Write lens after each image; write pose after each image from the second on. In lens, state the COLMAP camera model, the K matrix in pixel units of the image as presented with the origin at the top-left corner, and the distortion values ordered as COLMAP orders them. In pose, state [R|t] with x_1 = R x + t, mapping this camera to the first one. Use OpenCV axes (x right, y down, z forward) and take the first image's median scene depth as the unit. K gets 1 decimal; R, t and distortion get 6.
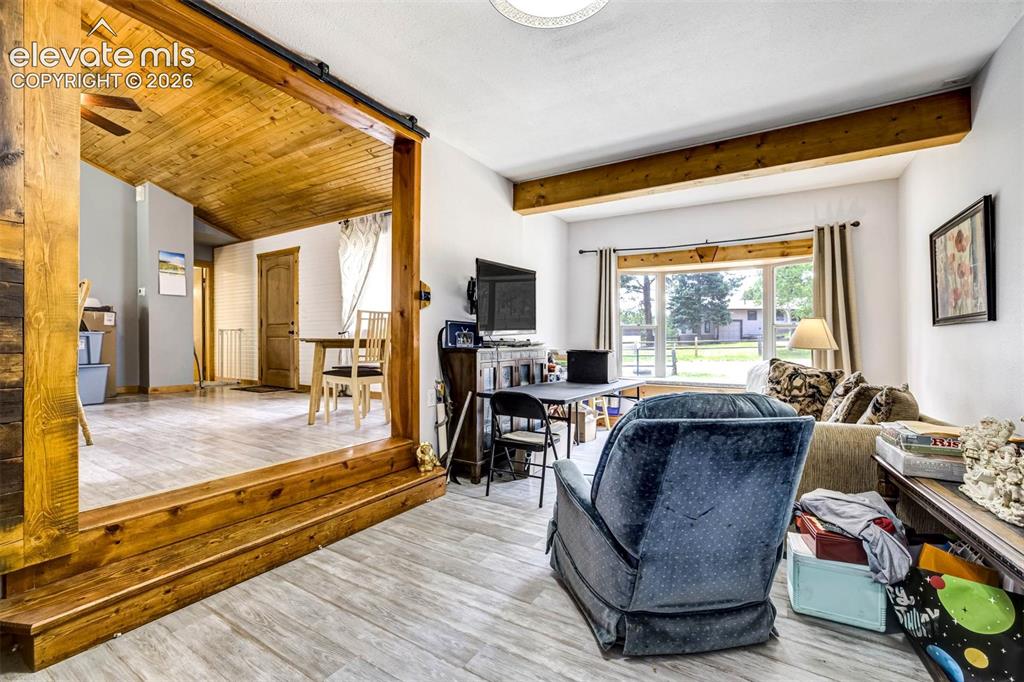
lens RADIAL K [[437.7, 0, 510.5], [0, 437.7, 347.2], [0, 0, 1]] dist [-0.034867, 0.009181]
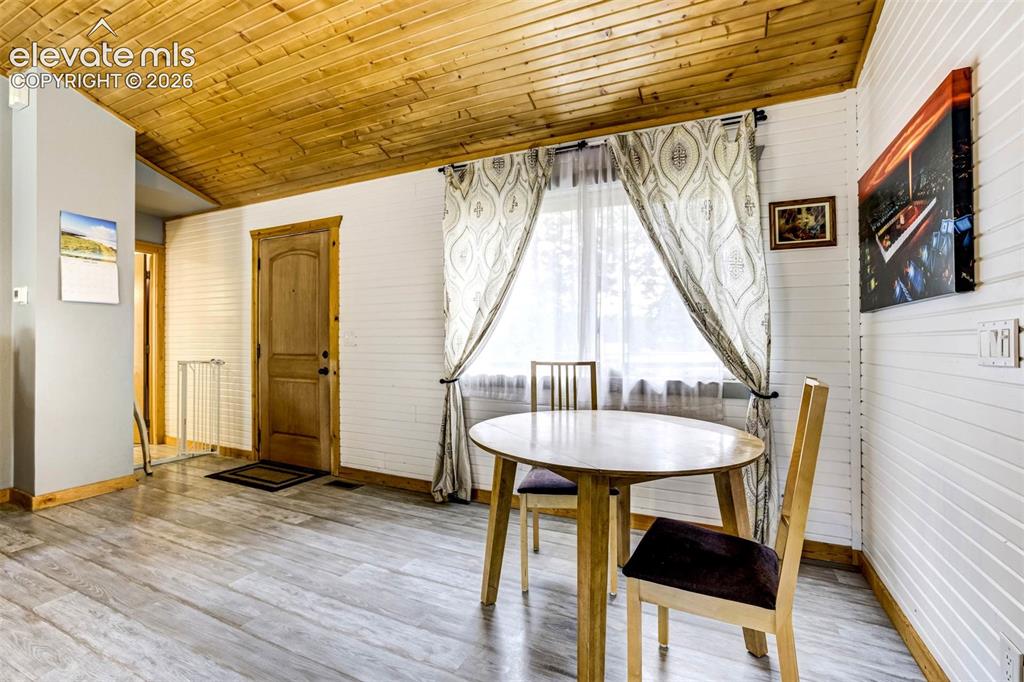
lens RADIAL K [[437.7, 0, 503.6], [0, 437.7, 345.6], [0, 0, 1]] dist [-0.034867, 0.009181]
pose [[0.994345, 0.002053, 0.106177, -0.363834], [-0.001267, 0.999971, -0.007473, -0.068340], [-0.106189, 0.007296, 0.994319, 0.459664]]
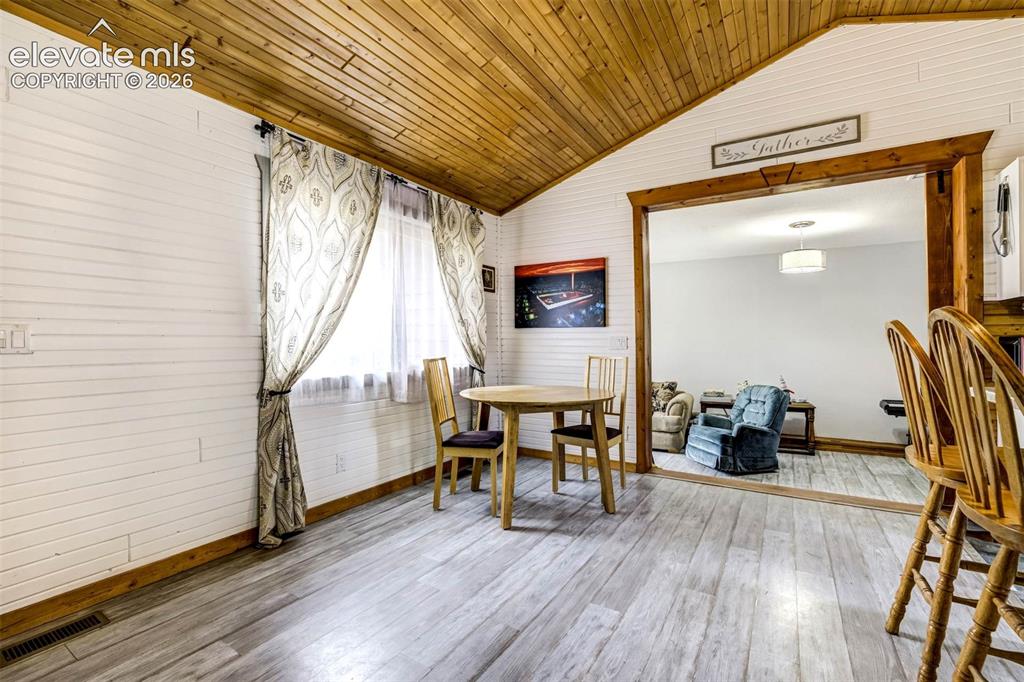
lens RADIAL K [[437.7, 0, 514.4], [0, 437.7, 334.8], [0, 0, 1]] dist [-0.034867, 0.009181]
pose [[0.023908, 0.011361, 0.999650, -0.795809], [0.011219, 0.999869, -0.011632, -0.077254], [-0.999651, 0.011493, 0.023777, 0.756043]]
